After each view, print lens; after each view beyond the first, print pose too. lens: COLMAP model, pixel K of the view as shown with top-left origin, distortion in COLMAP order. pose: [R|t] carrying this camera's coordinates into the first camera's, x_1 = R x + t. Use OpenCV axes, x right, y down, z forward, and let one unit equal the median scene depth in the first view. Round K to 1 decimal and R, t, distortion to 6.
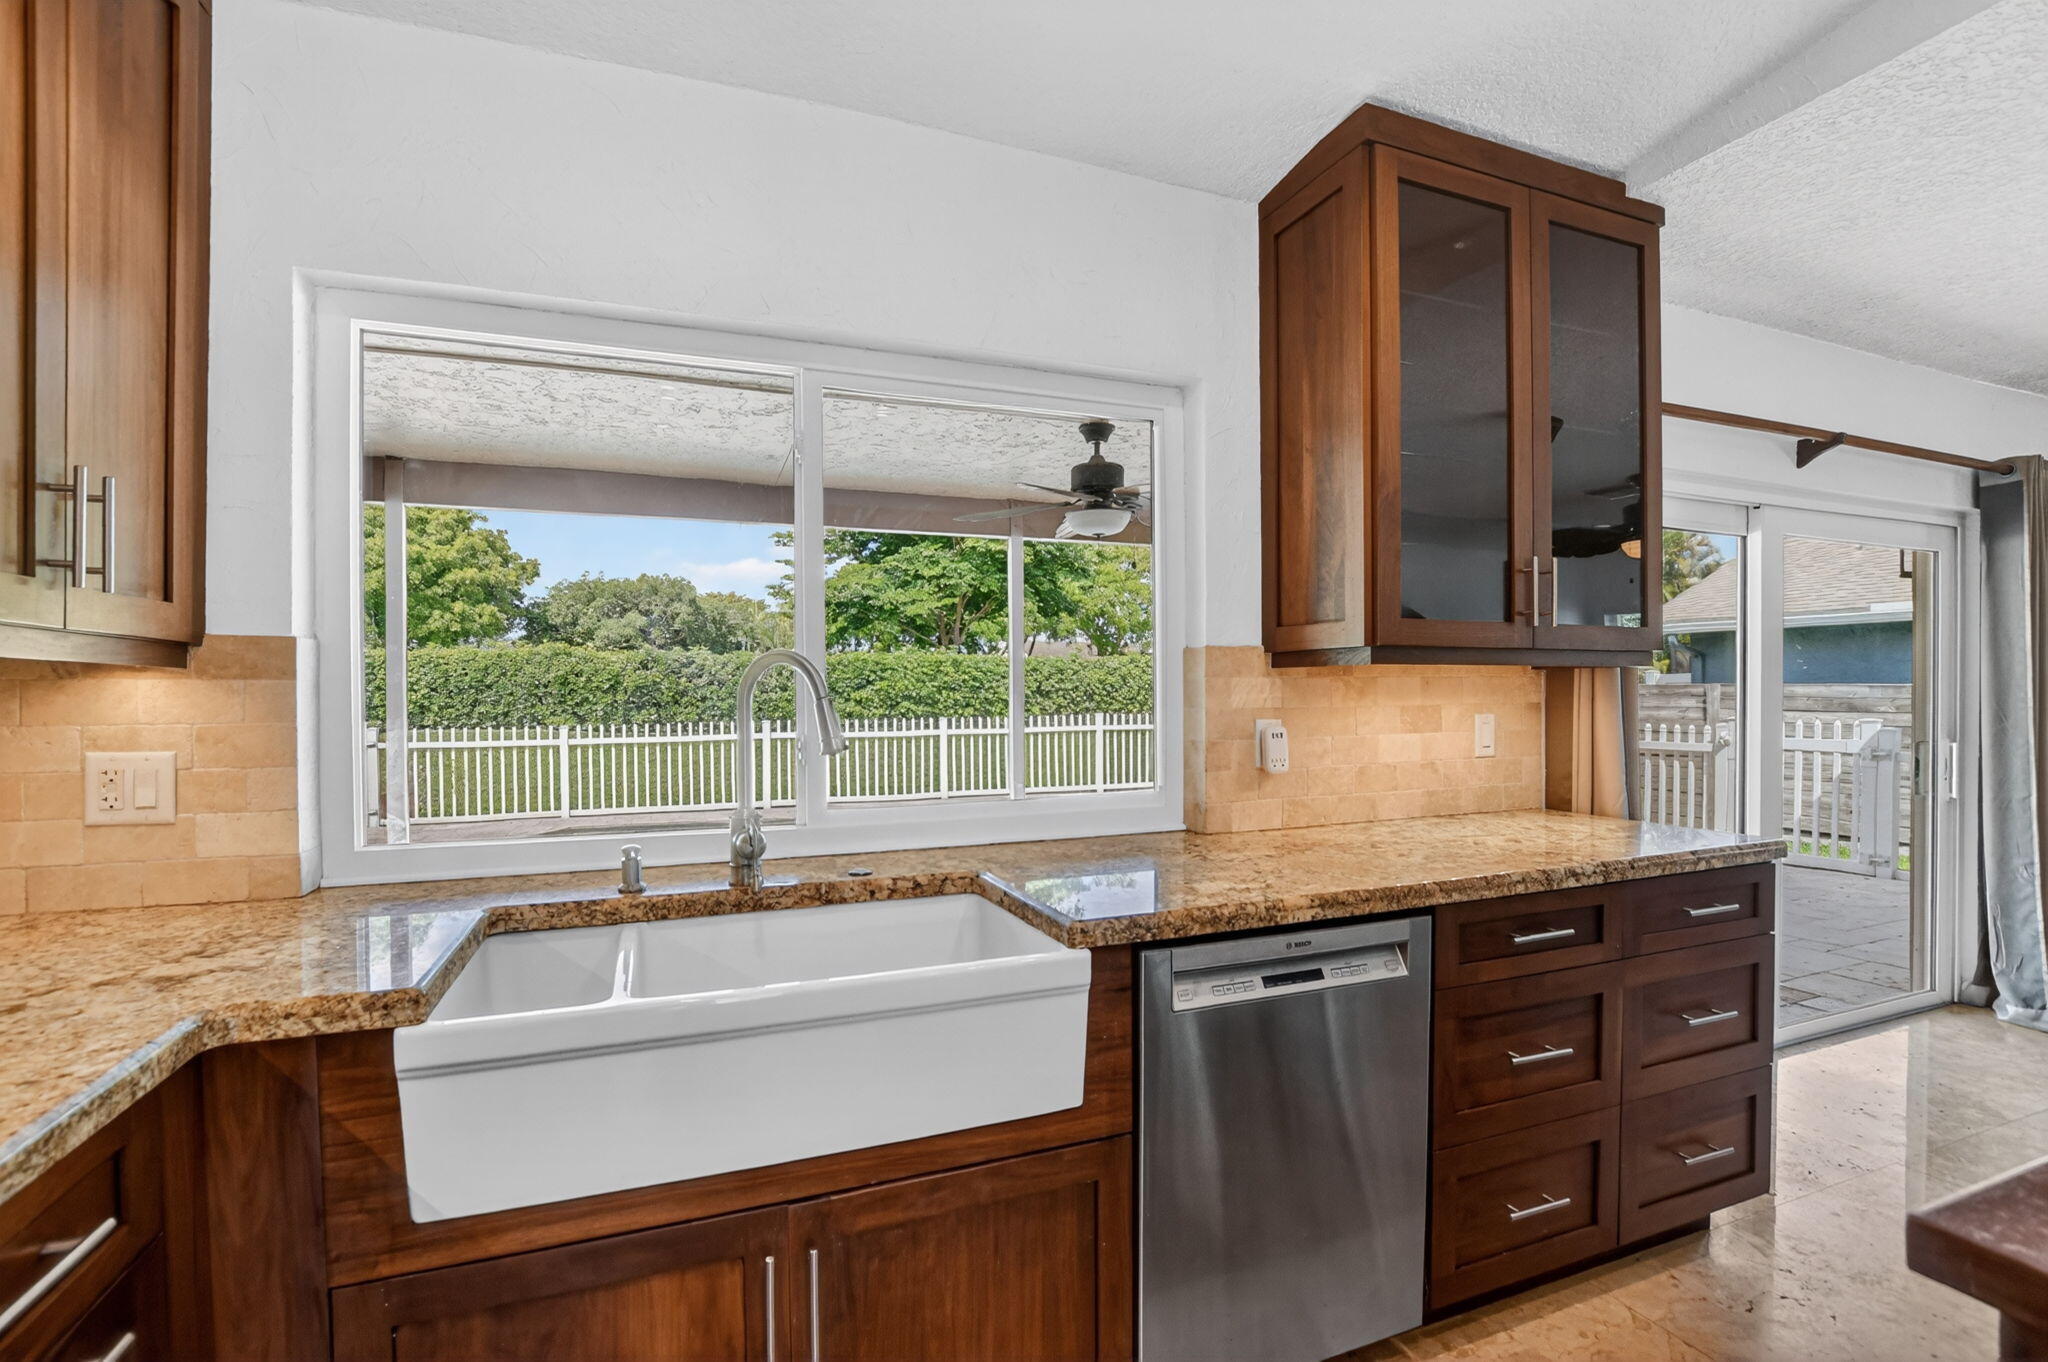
lens RADIAL K [[907.1, 0, 1014.6], [0, 907.1, 697.5], [0, 0, 1]] dist [-0.033193, 0.000270]
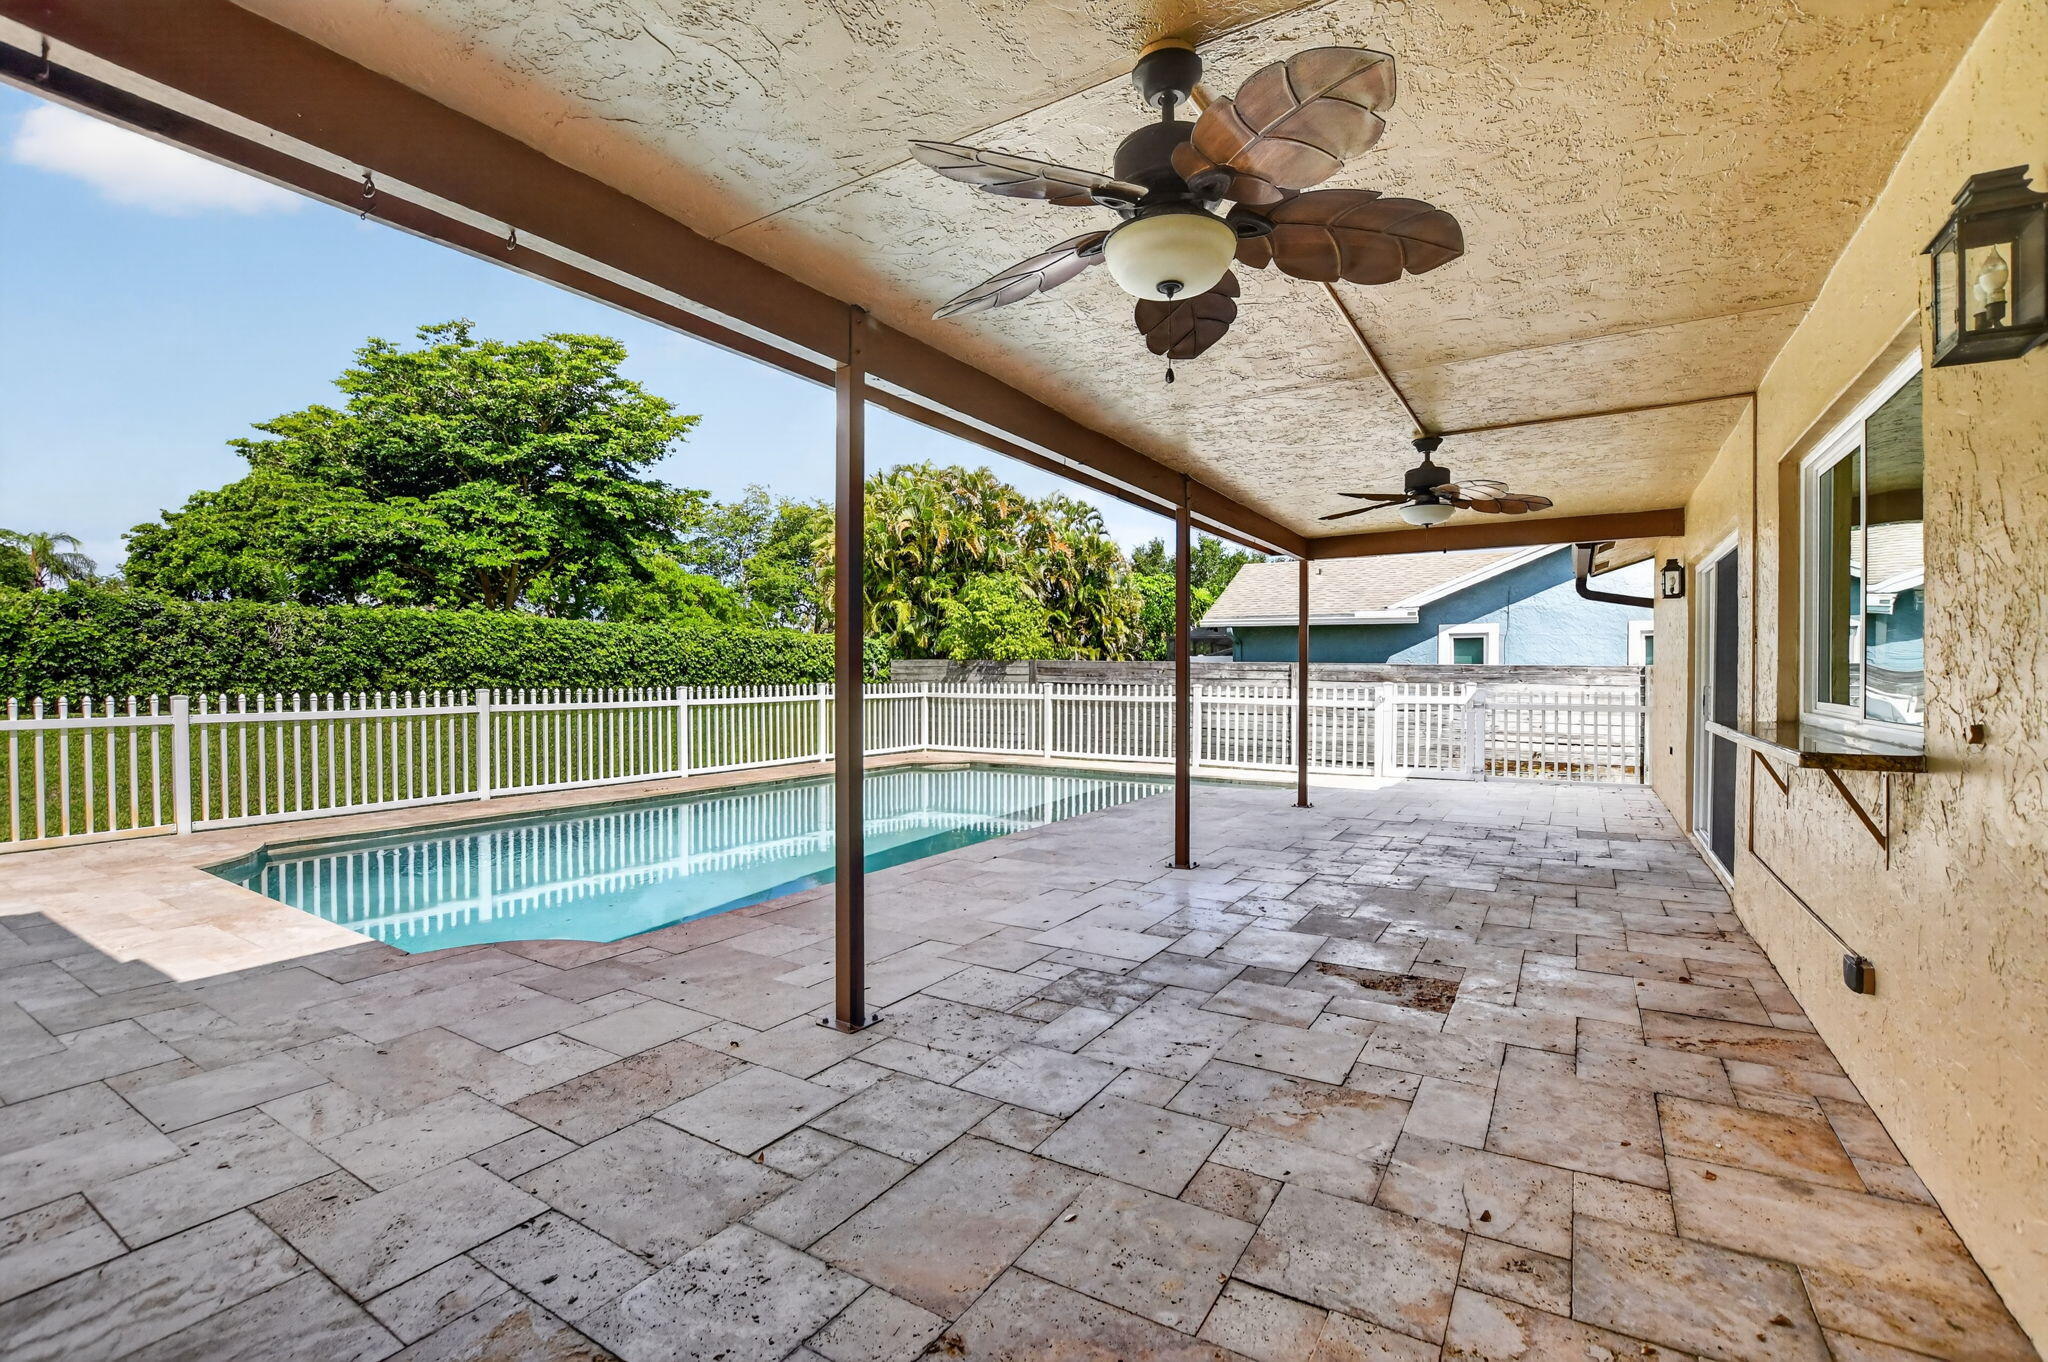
lens RADIAL K [[898.0, 0, 1015.9], [0, 898.0, 688.9], [0, 0, 1]] dist [-0.024818, 0.000348]
pose [[0.799164, 0.001020, 0.601112, -0.399337], [-0.007649, 0.999935, 0.008472, 0.016874], [-0.601064, -0.011369, 0.799120, 0.118969]]
